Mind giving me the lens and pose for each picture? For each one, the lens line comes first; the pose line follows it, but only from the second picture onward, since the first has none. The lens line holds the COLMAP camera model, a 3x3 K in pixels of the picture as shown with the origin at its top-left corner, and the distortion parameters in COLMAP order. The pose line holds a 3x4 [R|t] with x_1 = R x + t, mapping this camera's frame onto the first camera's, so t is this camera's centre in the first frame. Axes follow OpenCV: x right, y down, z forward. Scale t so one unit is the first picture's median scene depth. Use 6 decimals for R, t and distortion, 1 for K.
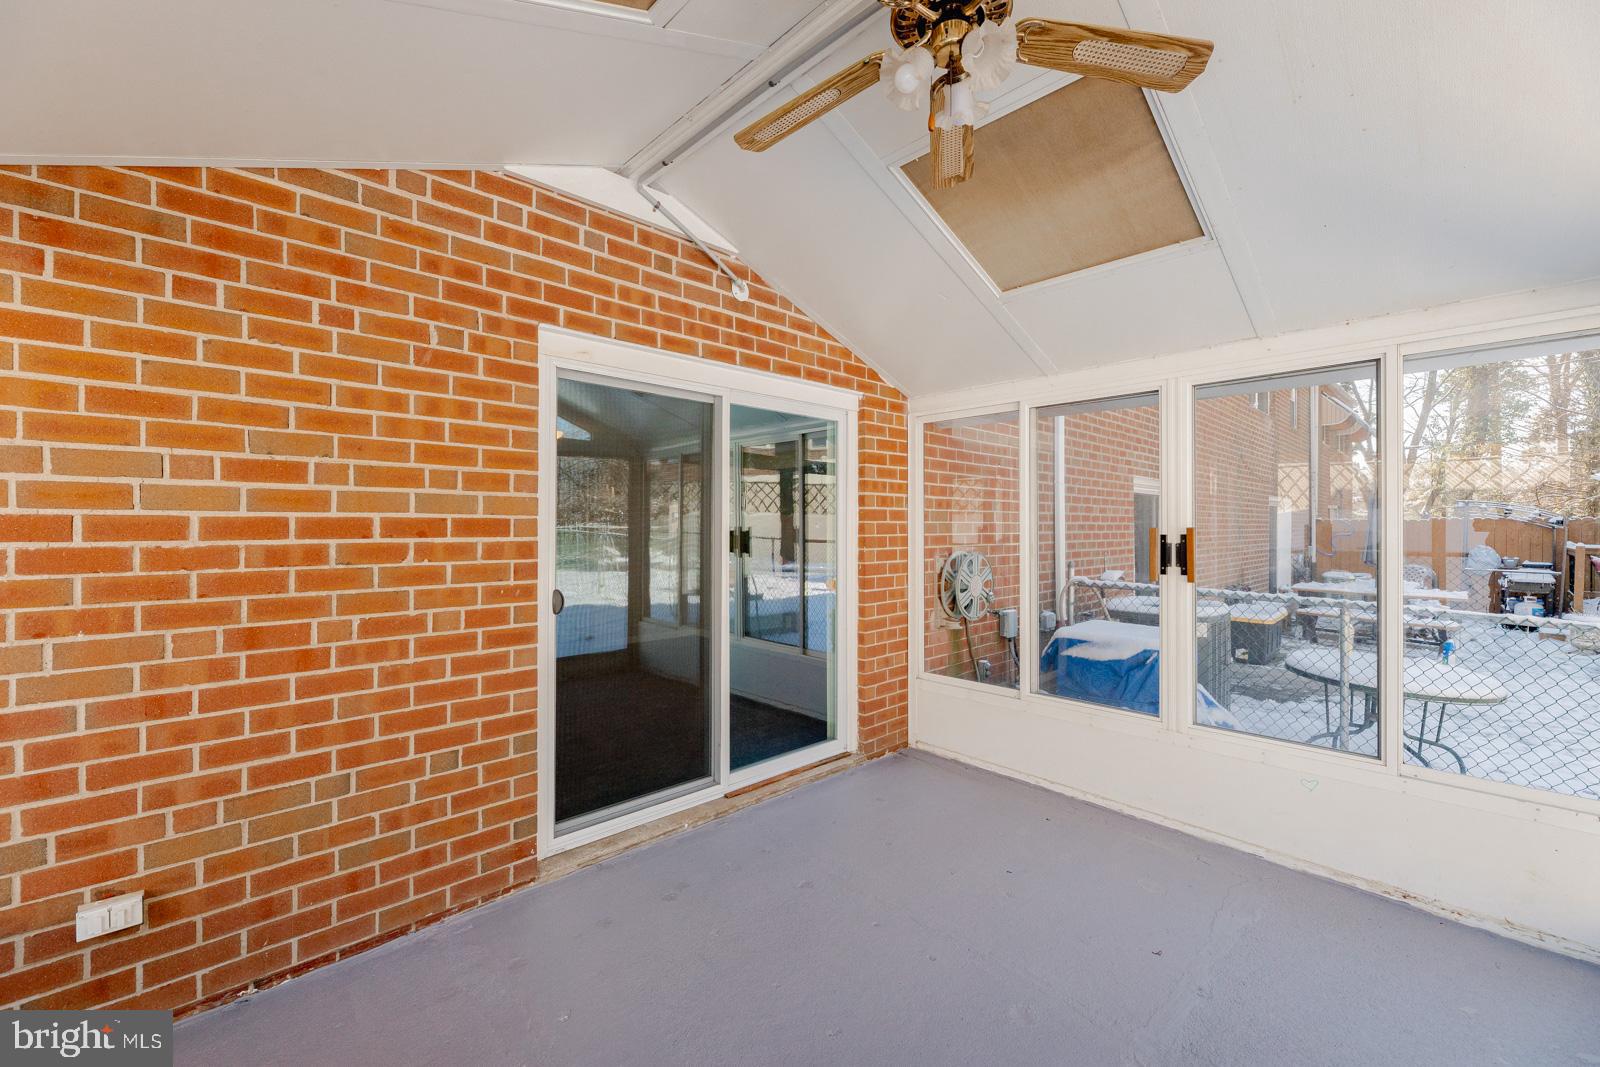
lens RADIAL K [[649.5, 0, 797.2], [0, 649.5, 536.2], [0, 0, 1]] dist [0.000387, 0.000066]
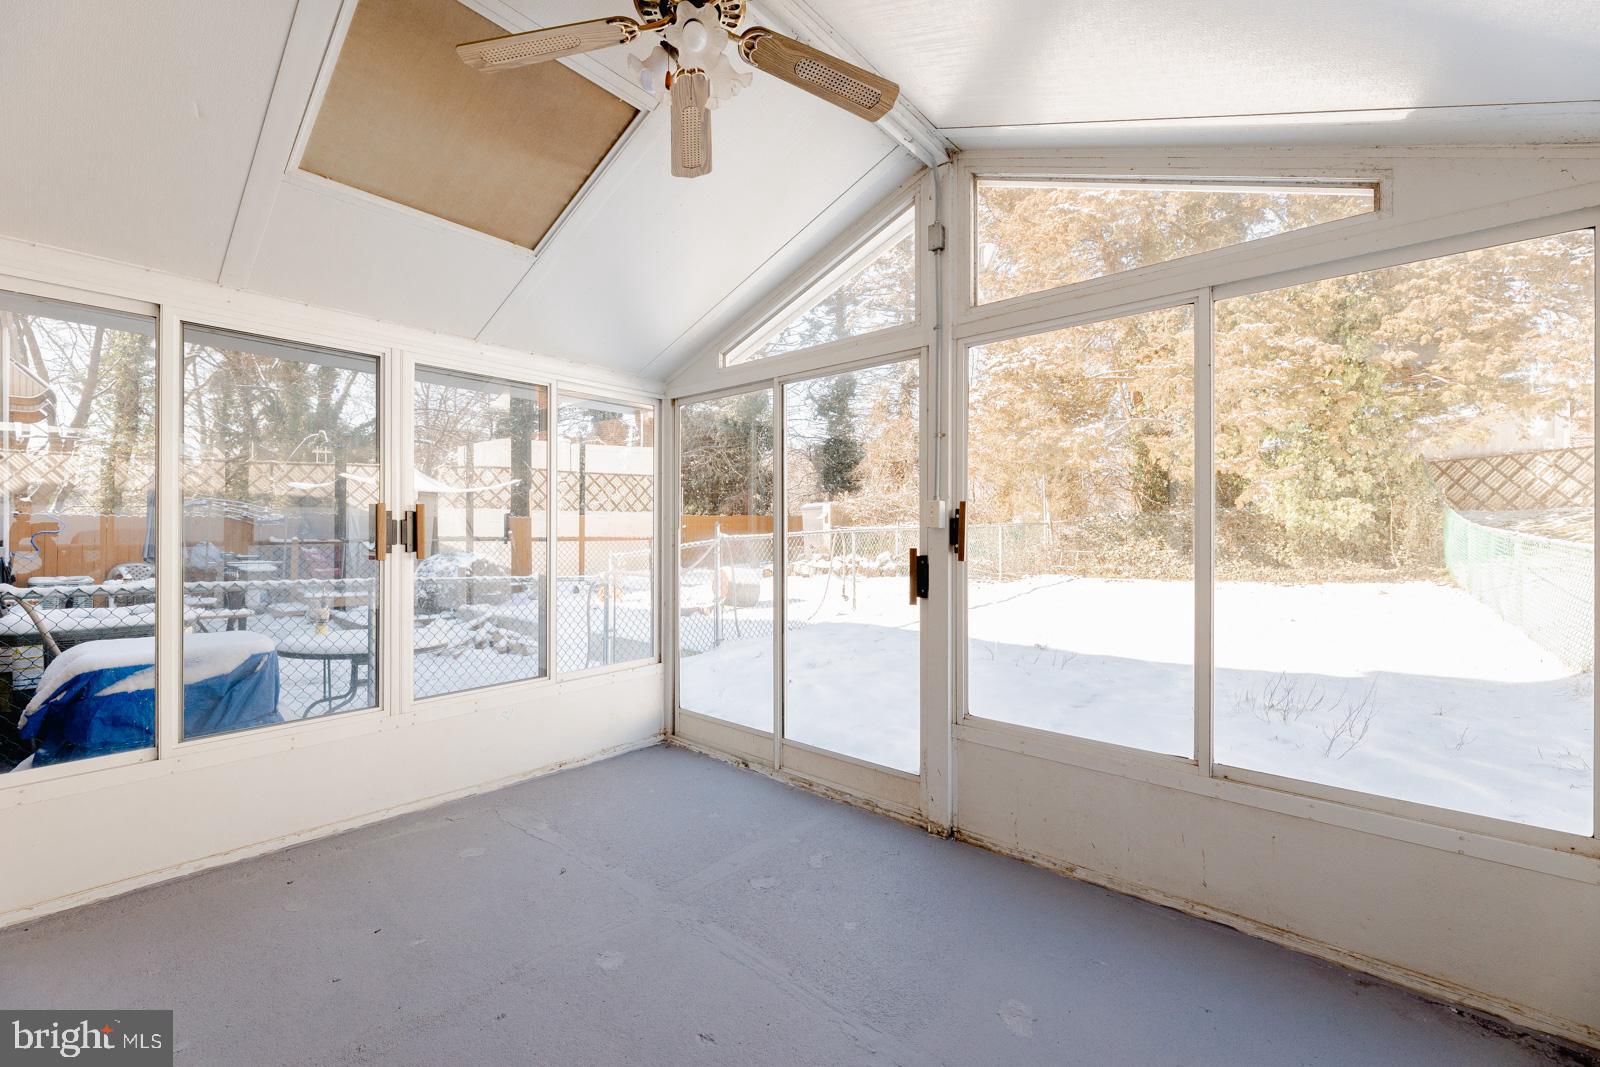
lens RADIAL K [[649.5, 0, 797.2], [0, 649.5, 536.2], [0, 0, 1]] dist [0.000387, 0.000066]
pose [[-0.107639, -0.003874, 0.994183, -0.443938], [0.010430, 0.999933, 0.005026, 0.035337], [-0.994135, 0.010910, -0.107591, 0.507660]]
